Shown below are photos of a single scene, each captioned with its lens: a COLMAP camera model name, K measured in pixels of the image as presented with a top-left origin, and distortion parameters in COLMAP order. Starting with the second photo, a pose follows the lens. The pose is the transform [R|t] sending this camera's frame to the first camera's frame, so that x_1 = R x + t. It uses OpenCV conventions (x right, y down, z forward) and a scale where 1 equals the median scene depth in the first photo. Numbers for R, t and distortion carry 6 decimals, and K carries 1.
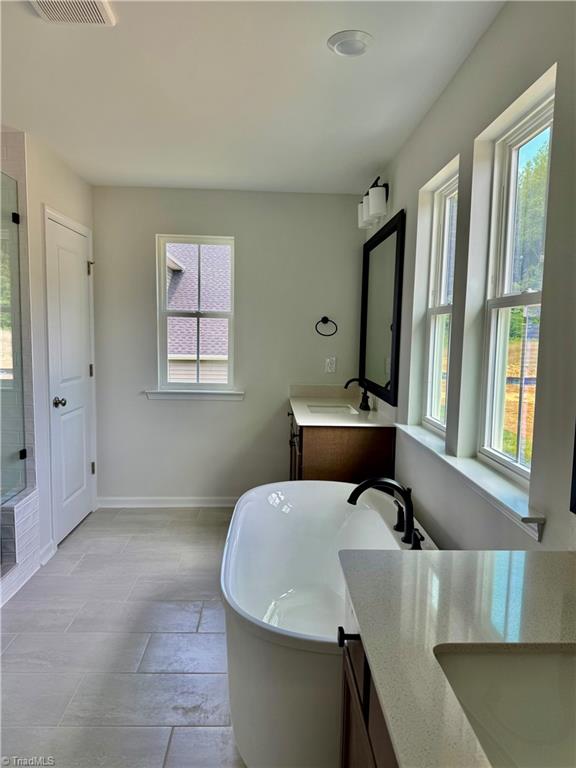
lens RADIAL K [[535.1, 0, 291.8], [0, 535.1, 389.4], [0, 0, 1]] dist [0.081494, -0.129834]
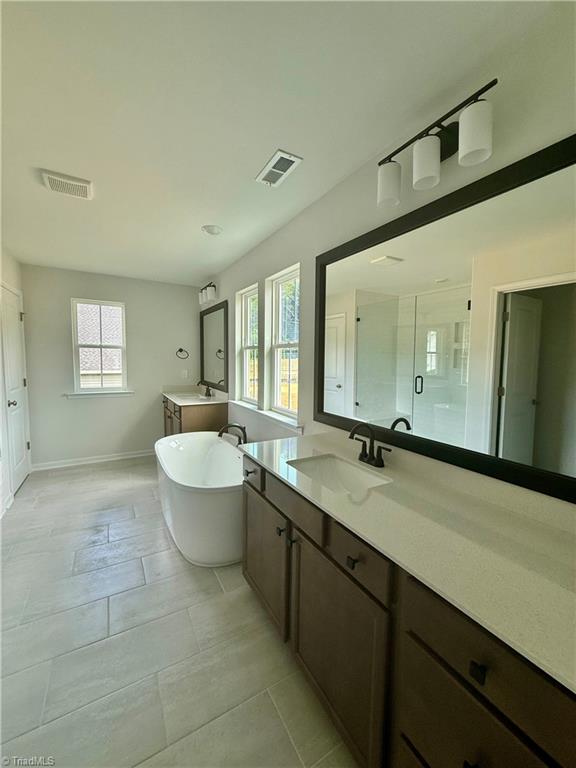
lens RADIAL K [[306.0, 0, 288.0], [0, 306.0, 384.0], [0, 0, 1]] dist [0.001003, 0.000091]
pose [[0.883387, -0.045909, 0.466390, -0.129578], [0.050733, 0.998710, 0.002215, 0.005915], [-0.465890, 0.021704, 0.884576, -0.141947]]
